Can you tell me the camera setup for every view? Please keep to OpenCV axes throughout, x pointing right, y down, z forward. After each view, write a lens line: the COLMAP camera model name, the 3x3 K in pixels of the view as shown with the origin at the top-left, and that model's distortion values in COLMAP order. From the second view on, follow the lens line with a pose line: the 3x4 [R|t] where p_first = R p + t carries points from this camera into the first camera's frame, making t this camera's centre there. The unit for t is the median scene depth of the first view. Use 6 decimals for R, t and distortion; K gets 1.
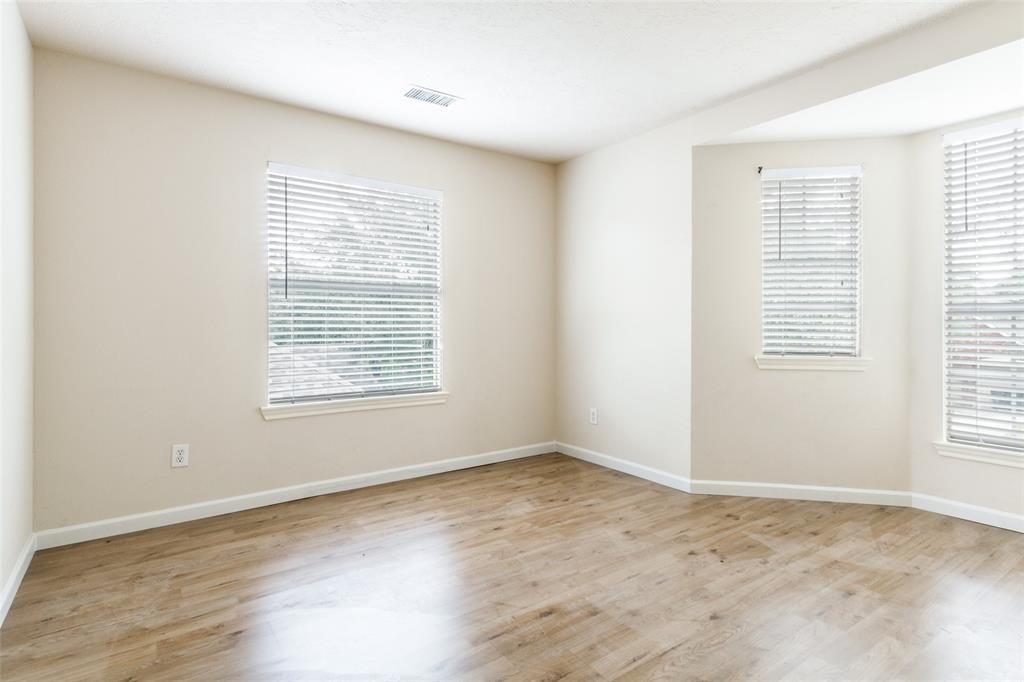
lens RADIAL K [[517.1, 0, 509.1], [0, 517.1, 325.2], [0, 0, 1]] dist [-0.000300, 0.000242]
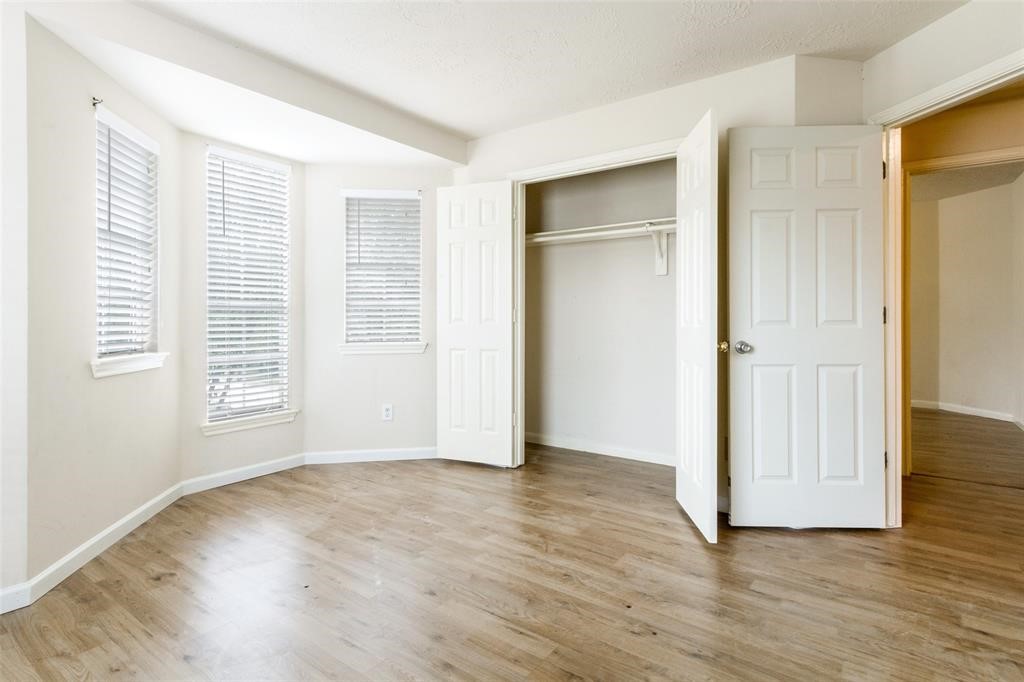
lens RADIAL K [[519.2, 0, 512.0], [0, 519.2, 341.0], [0, 0, 1]] dist [-0.002822, -0.000161]
pose [[-0.312864, -0.042969, 0.948825, -0.402514], [-0.002141, 0.999006, 0.044535, -0.000449], [-0.949795, 0.011902, -0.312645, 0.732111]]
